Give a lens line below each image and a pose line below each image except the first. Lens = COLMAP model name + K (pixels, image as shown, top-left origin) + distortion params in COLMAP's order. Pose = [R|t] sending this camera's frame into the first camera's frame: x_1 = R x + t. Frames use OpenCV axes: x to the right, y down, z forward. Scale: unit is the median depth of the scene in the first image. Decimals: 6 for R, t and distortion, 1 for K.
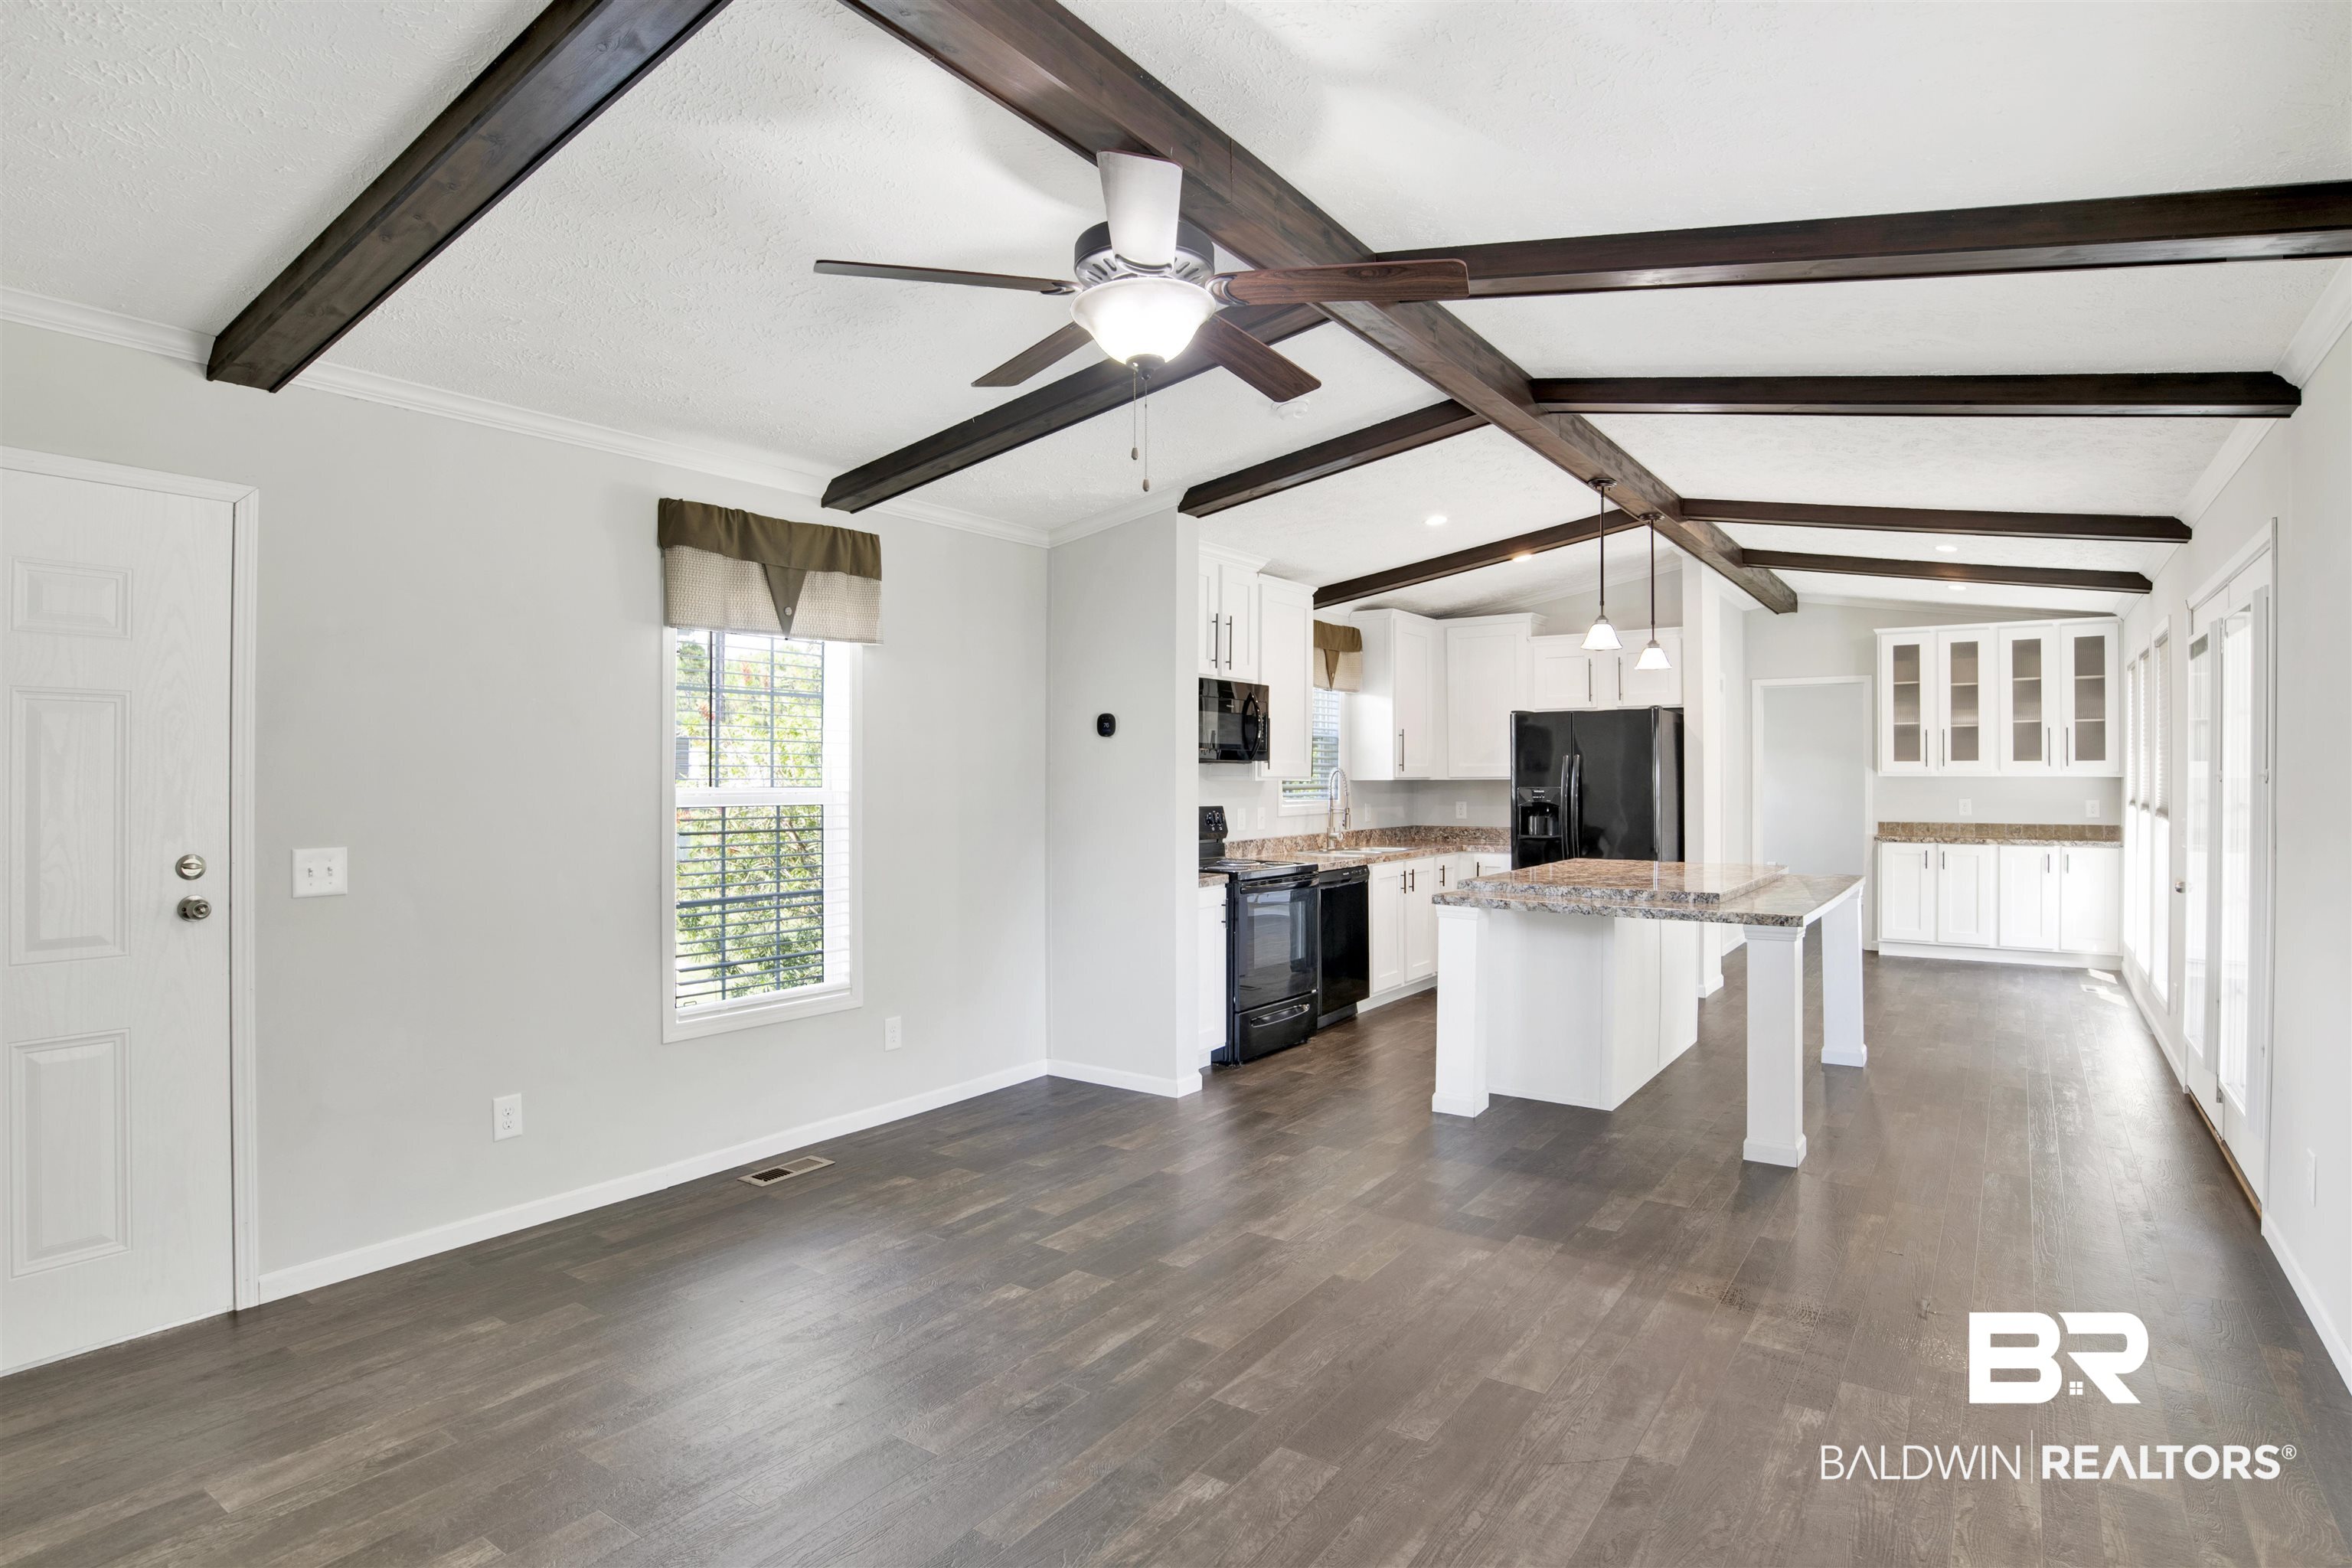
lens RADIAL K [[1238.0, 0, 1205.7], [0, 1238.0, 775.5], [0, 0, 1]] dist [-0.058233, 0.026697]
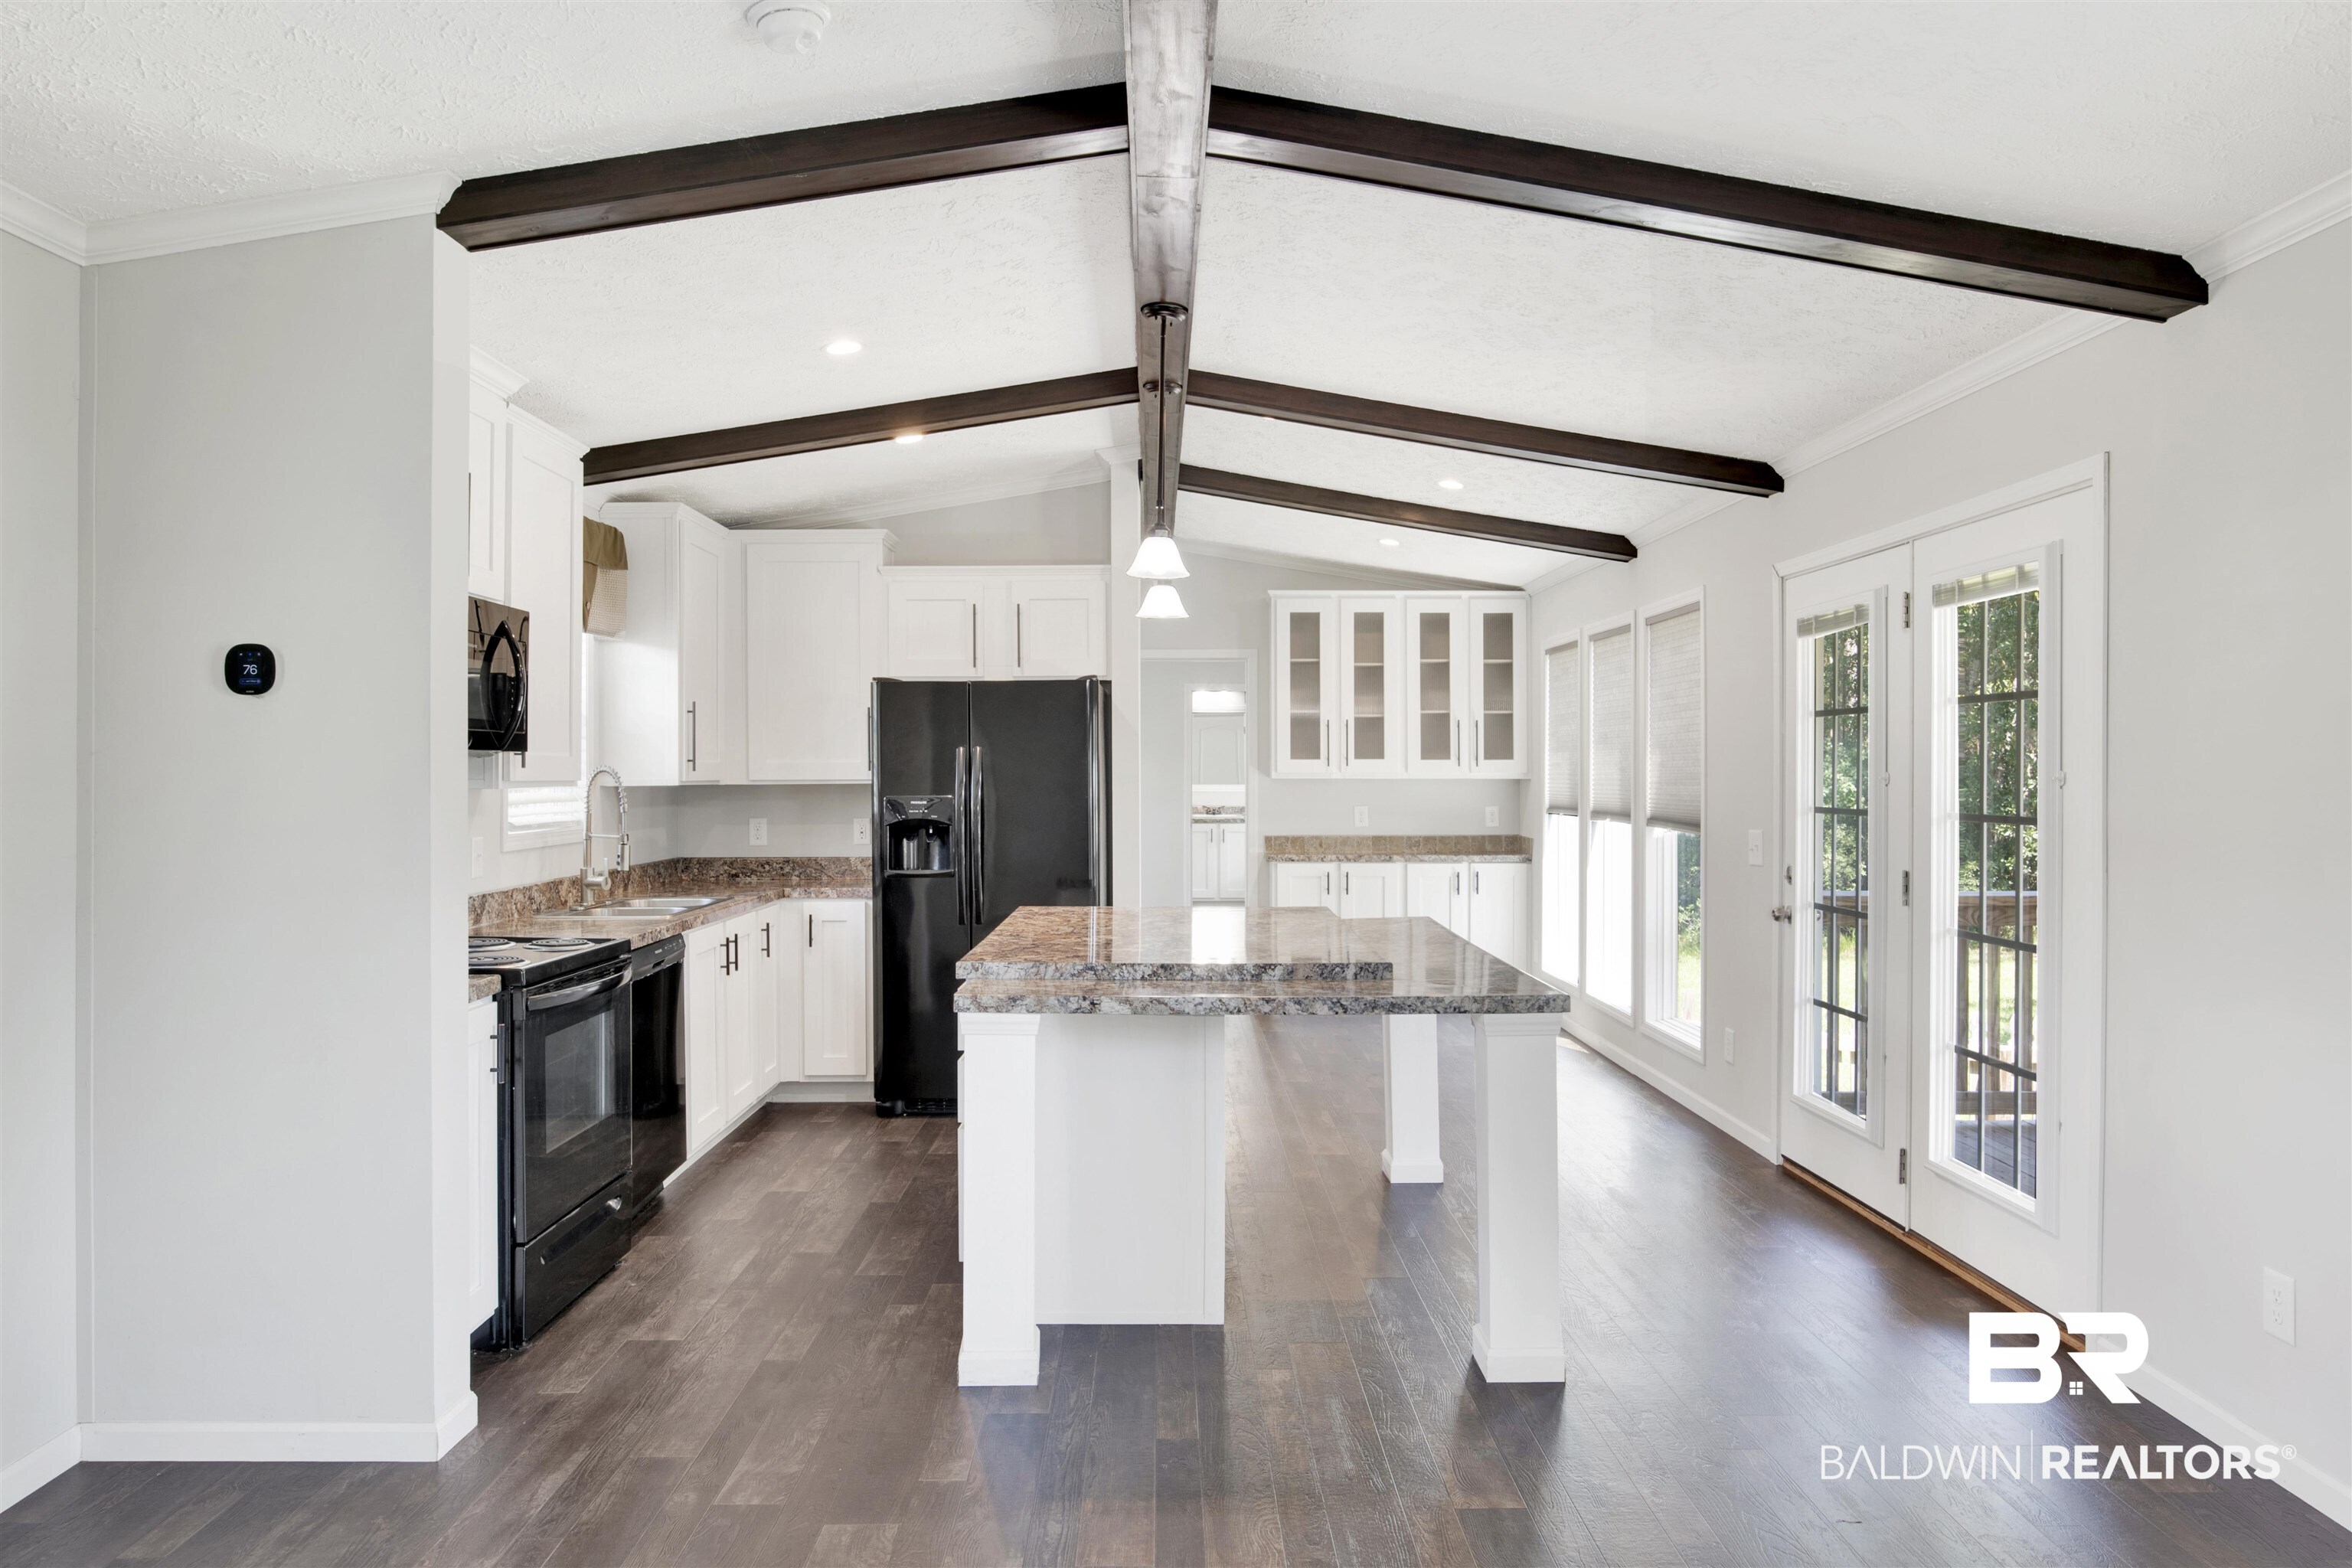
lens RADIAL K [[1584.6, 0, 1176.0], [0, 1584.6, 784.0], [0, 0, 1]] dist [-0.006648, 0.000104]
pose [[0.825547, -0.002806, 0.564326, -0.087310], [-0.000597, 0.999983, 0.005845, -0.001843], [-0.564333, -0.005162, 0.825531, 0.224272]]
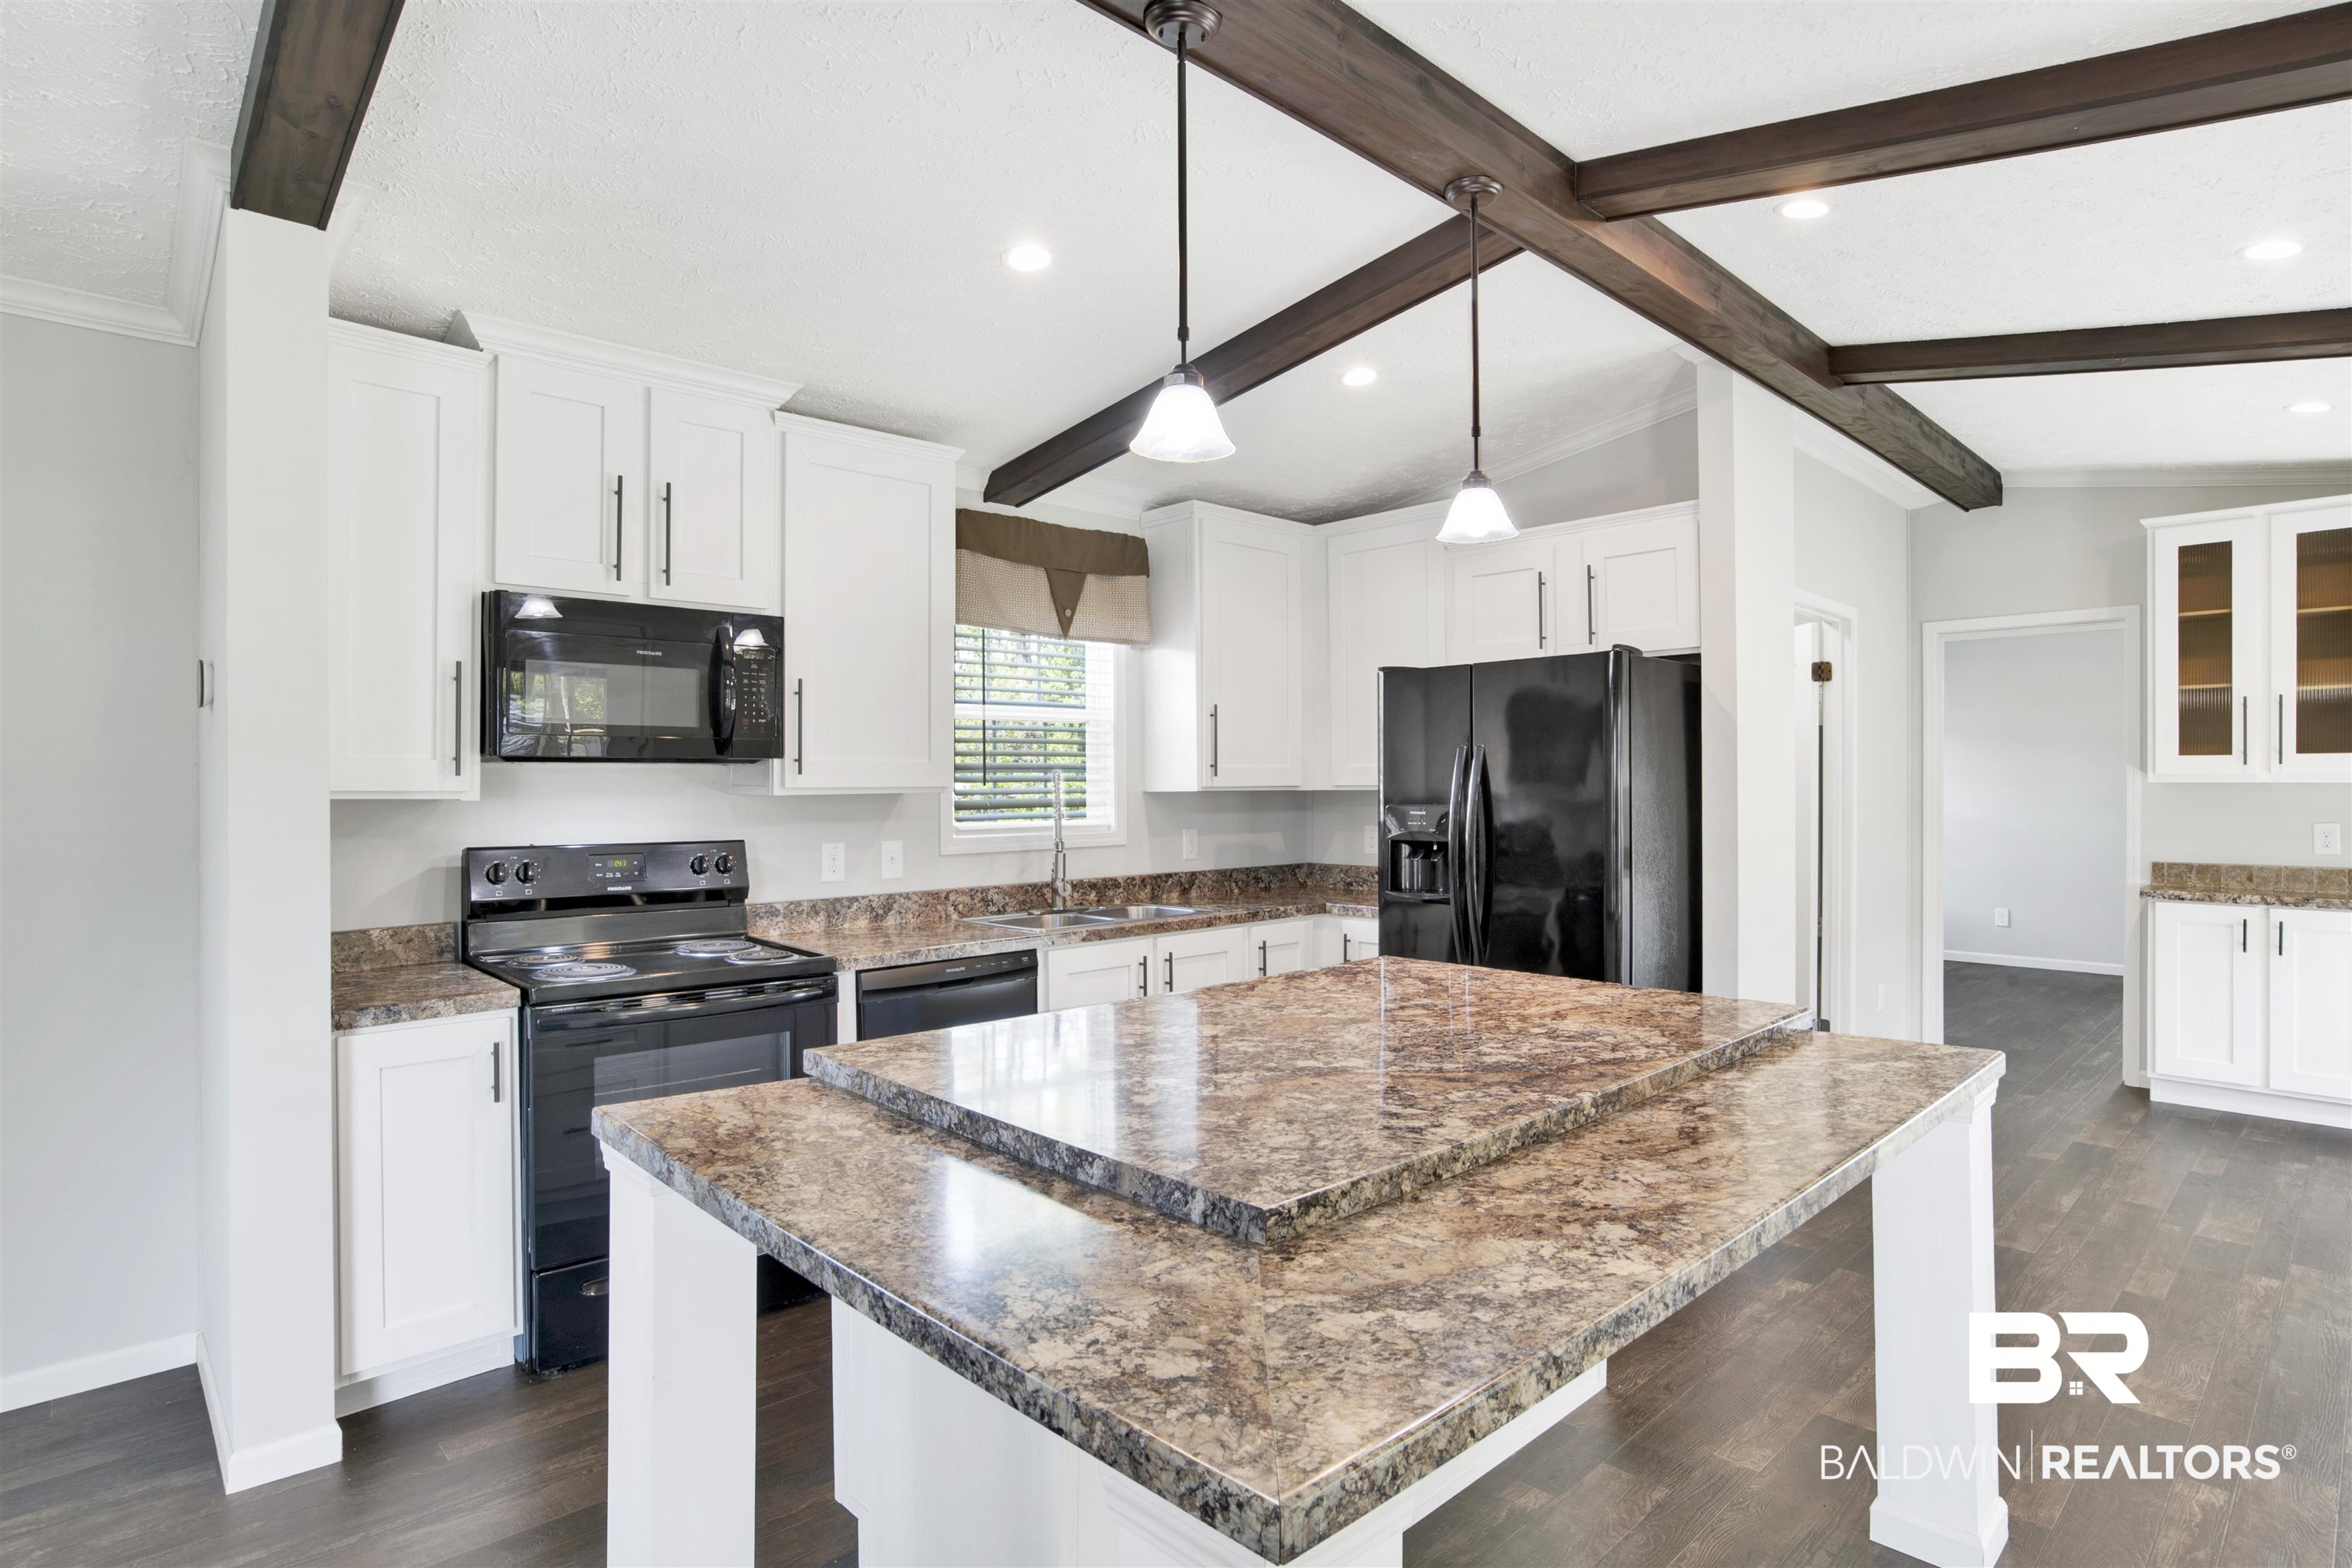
lens RADIAL K [[1231.7, 0, 1178.8], [0, 1231.7, 787.0], [0, 0, 1]] dist [-0.058502, 0.015278]
pose [[0.976345, -0.001338, -0.216215, 0.274885], [0.002425, 0.999986, 0.004761, -0.001122], [0.216205, -0.005172, 0.976334, 0.431856]]
